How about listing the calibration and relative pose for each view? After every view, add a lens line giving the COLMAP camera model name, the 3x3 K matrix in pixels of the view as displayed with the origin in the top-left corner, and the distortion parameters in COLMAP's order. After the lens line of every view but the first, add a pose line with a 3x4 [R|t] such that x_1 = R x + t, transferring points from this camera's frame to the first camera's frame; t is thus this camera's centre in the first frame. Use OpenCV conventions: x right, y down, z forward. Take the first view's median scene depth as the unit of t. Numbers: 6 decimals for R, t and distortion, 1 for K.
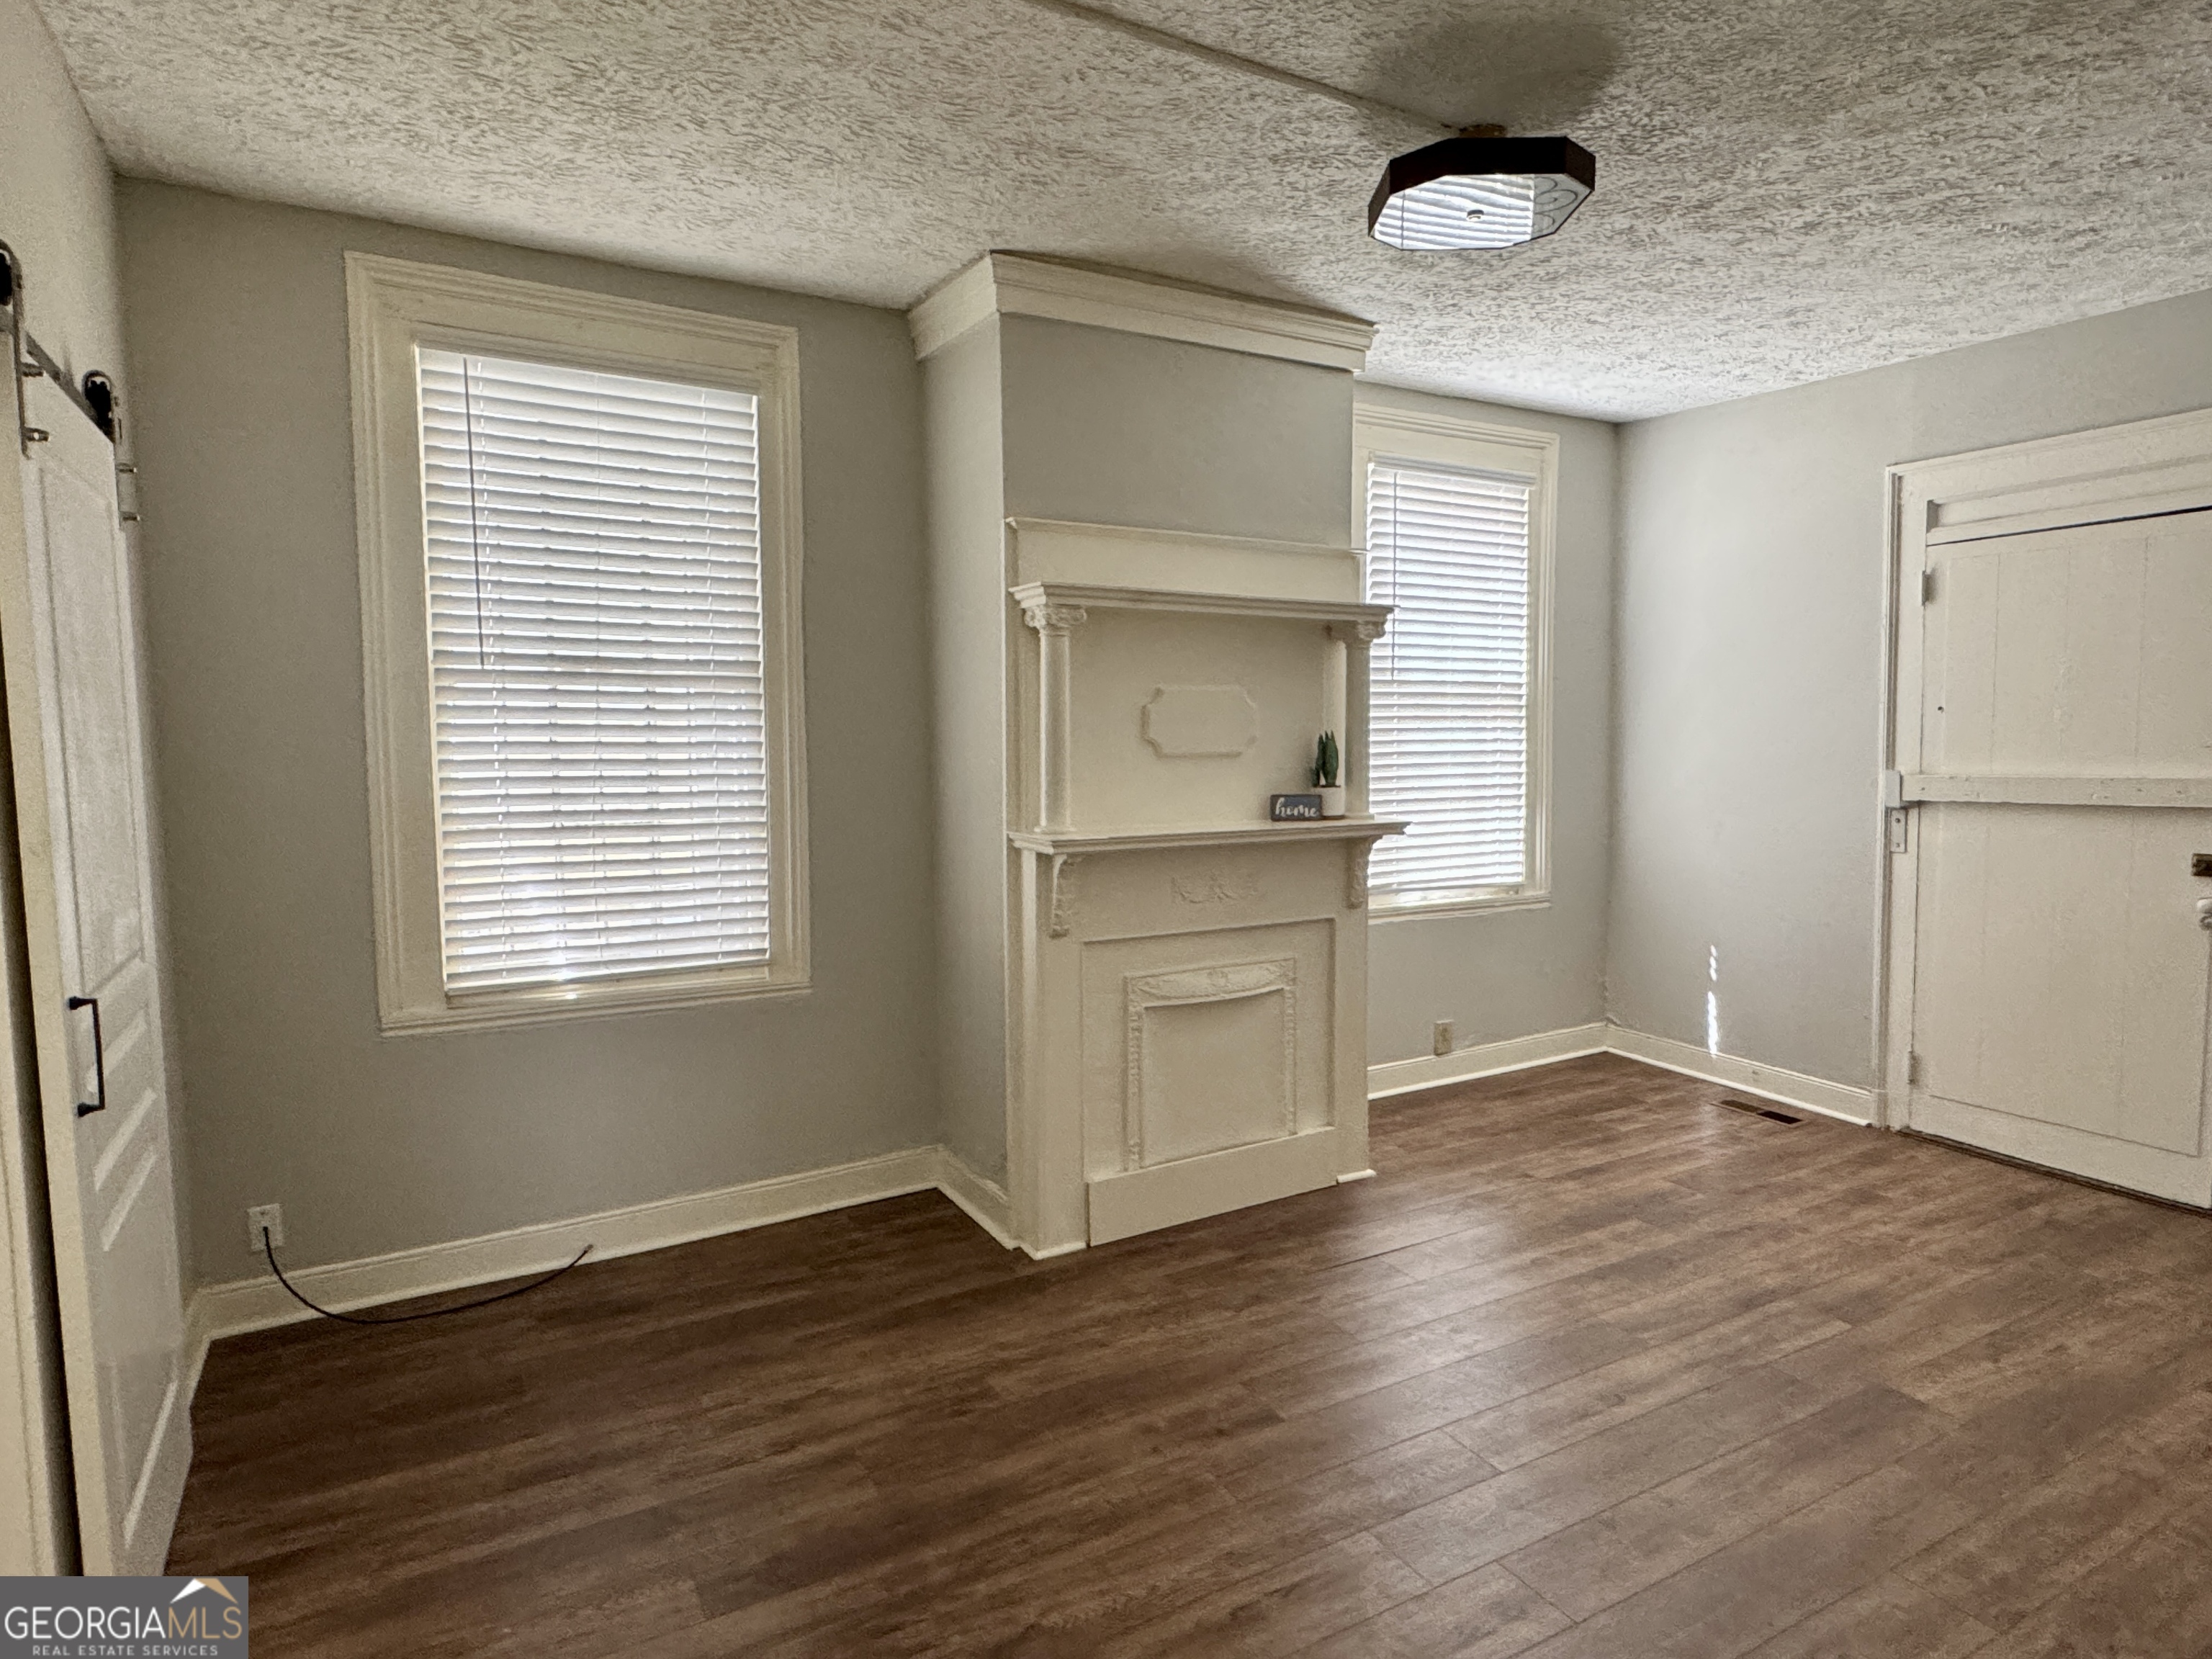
lens RADIAL K [[1257.2, 0, 1107.5], [0, 1257.2, 828.9], [0, 0, 1]] dist [-0.000969, 0.002174]
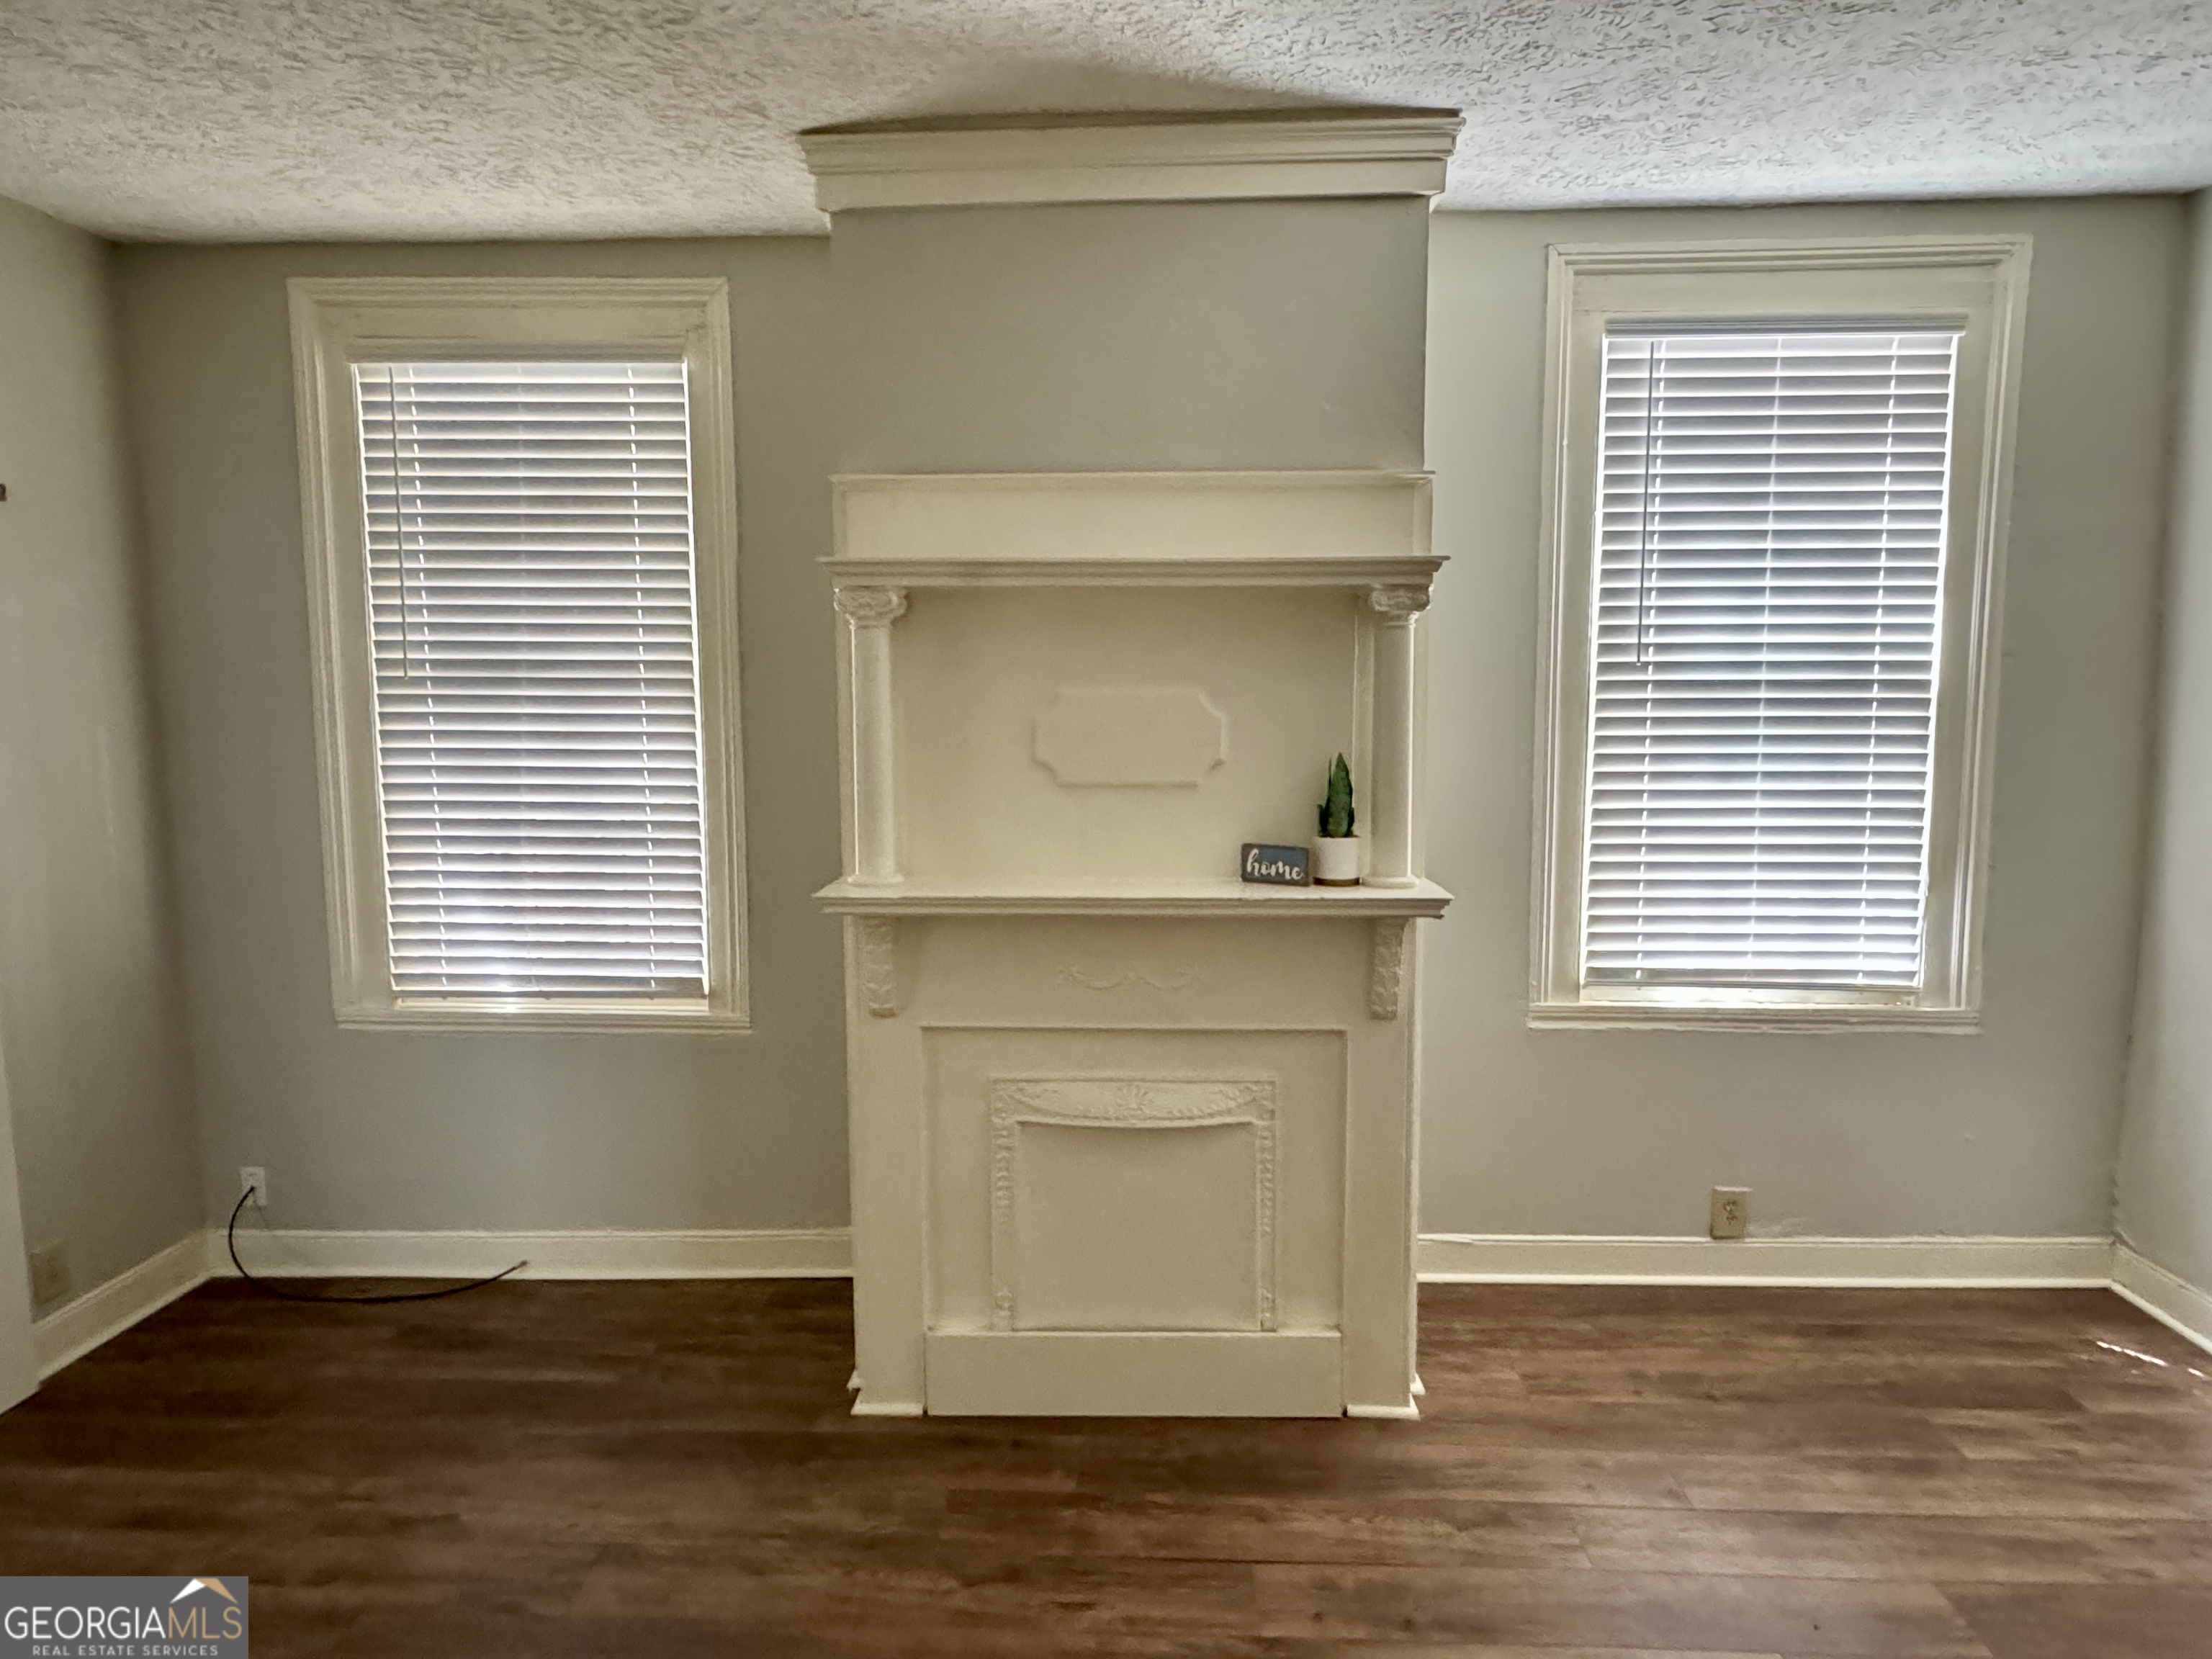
lens RADIAL K [[1257.2, 0, 1104.5], [0, 1257.2, 831.6], [0, 0, 1]] dist [-0.000969, 0.002174]
pose [[0.847061, 0.058209, -0.528299, 0.450293], [-0.041569, 0.998196, 0.043332, -0.063186], [0.529868, -0.014744, 0.847952, 0.389061]]
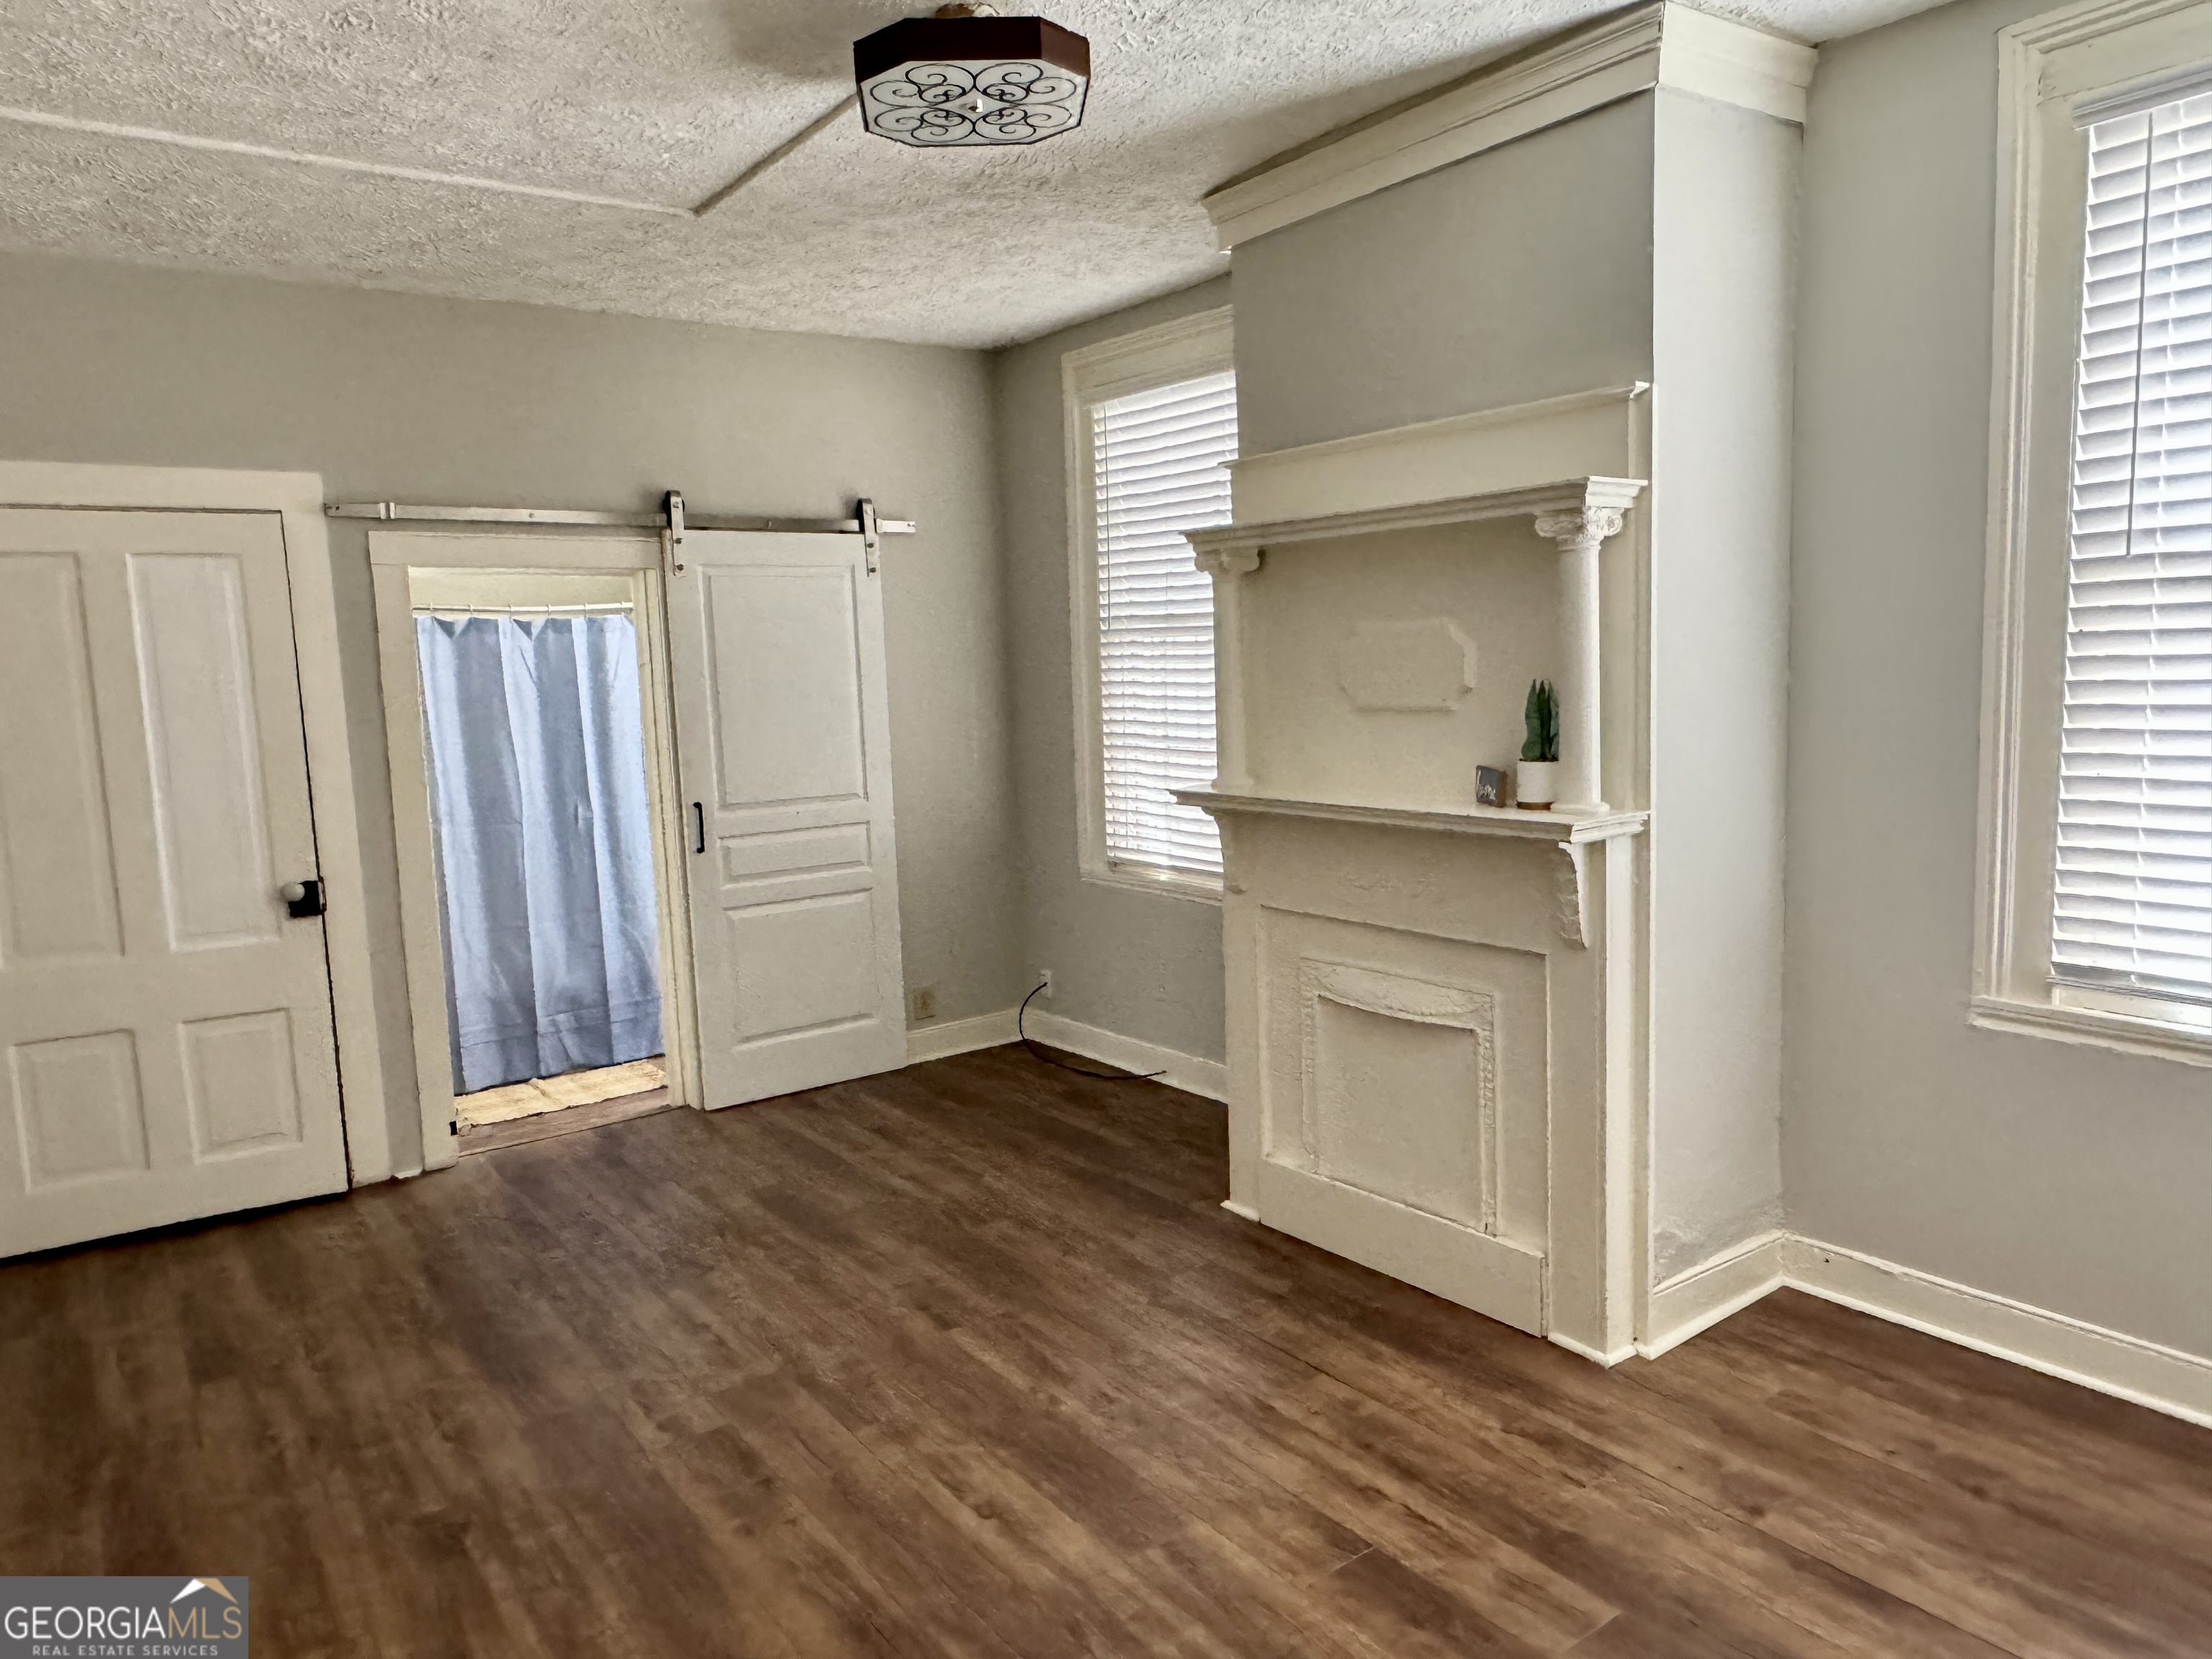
lens RADIAL K [[1469.9, 0, 1102.6], [0, 1469.9, 831.3], [0, 0, 1]] dist [0.005949, 0.003935]
pose [[0.108271, 0.119470, -0.986917, 0.996796], [-0.041714, 0.992424, 0.115561, -0.082405], [0.993246, 0.028656, 0.112434, 0.719348]]
